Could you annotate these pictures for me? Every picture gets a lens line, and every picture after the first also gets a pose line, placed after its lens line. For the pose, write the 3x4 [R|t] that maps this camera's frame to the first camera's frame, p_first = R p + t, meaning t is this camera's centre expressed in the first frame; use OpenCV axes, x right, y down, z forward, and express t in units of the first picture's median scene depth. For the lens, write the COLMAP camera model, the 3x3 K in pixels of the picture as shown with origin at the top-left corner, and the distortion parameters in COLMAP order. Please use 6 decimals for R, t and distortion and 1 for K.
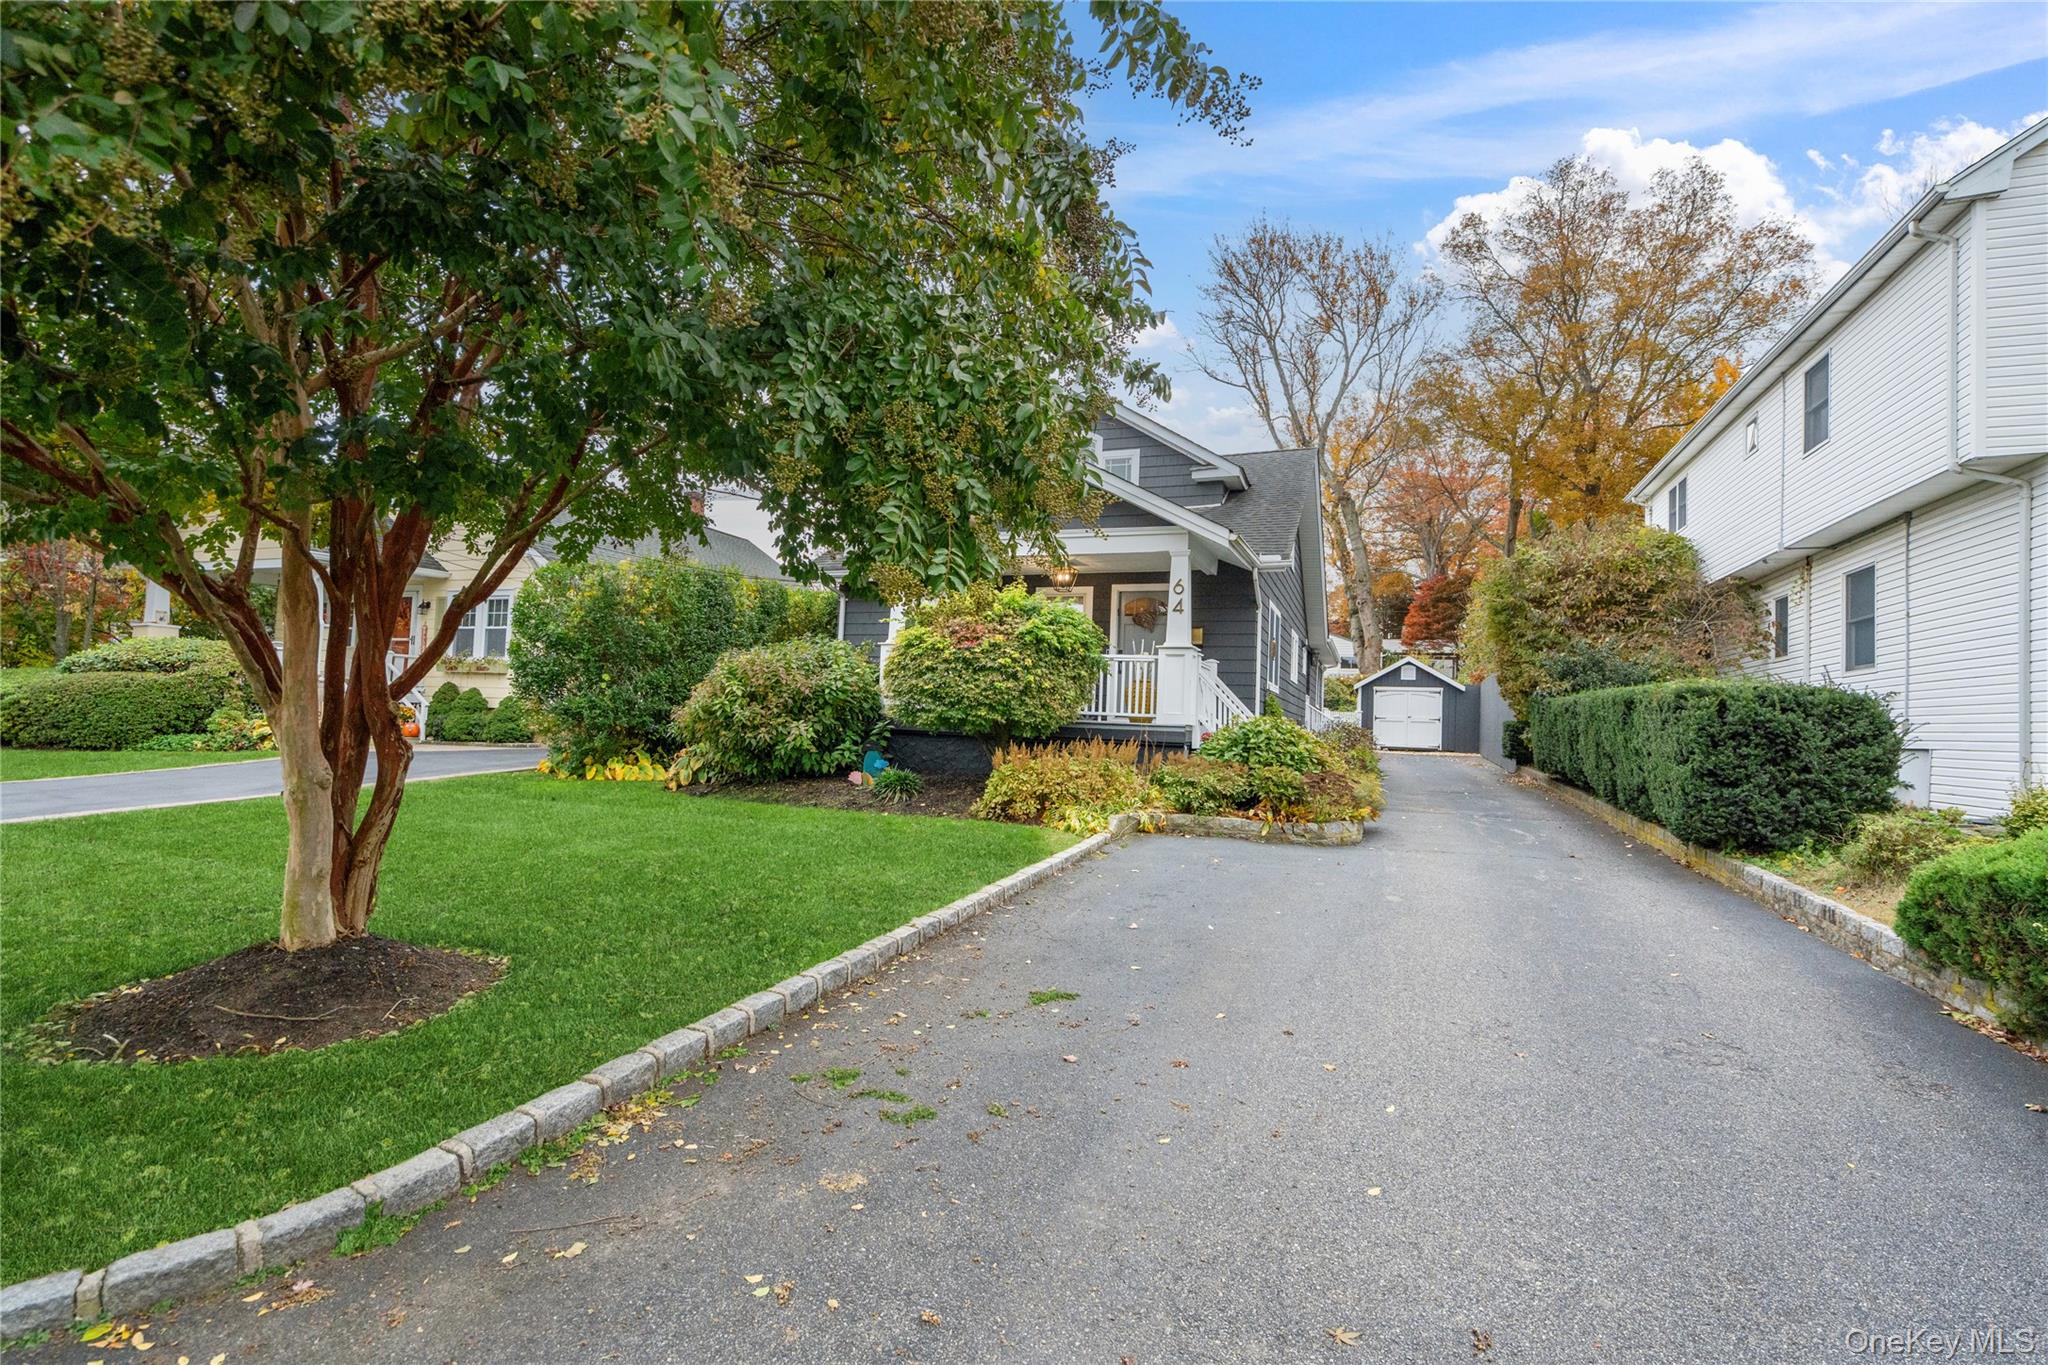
lens RADIAL K [[954.6, 0, 1024.7], [0, 954.6, 683.0], [0, 0, 1]] dist [-0.004833, 0.003692]
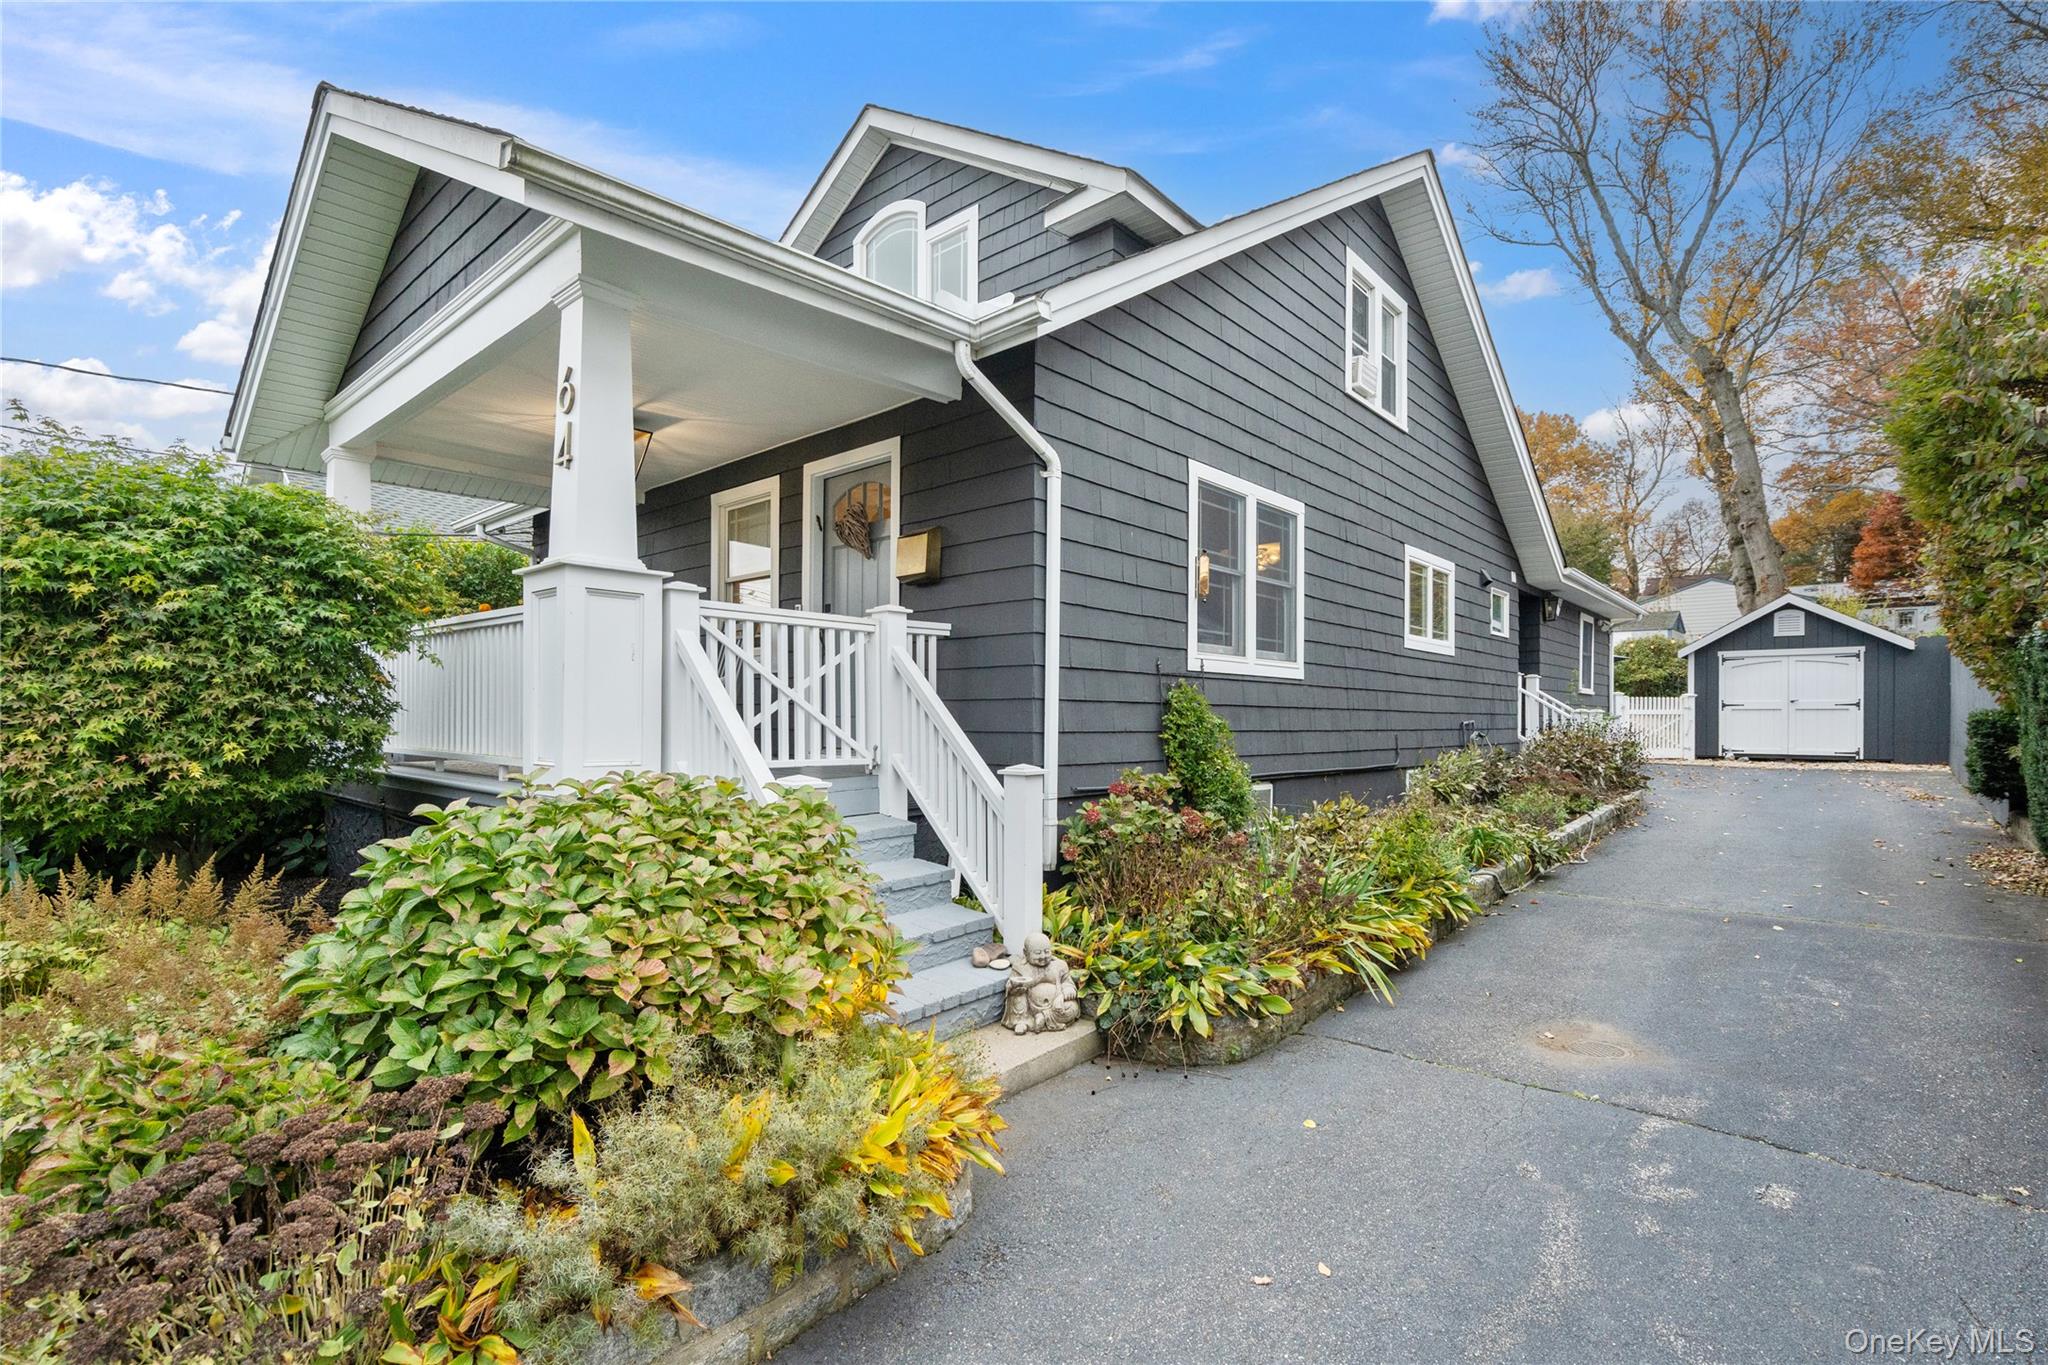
lens RADIAL K [[954.6, 0, 1012.0], [0, 954.6, 719.8], [0, 0, 1]] dist [-0.004833, 0.003692]
pose [[0.930668, -0.035104, -0.364177, 0.174207], [0.049865, 0.998268, 0.031207, 0.005565], [0.362450, -0.047203, 0.930807, 0.298278]]
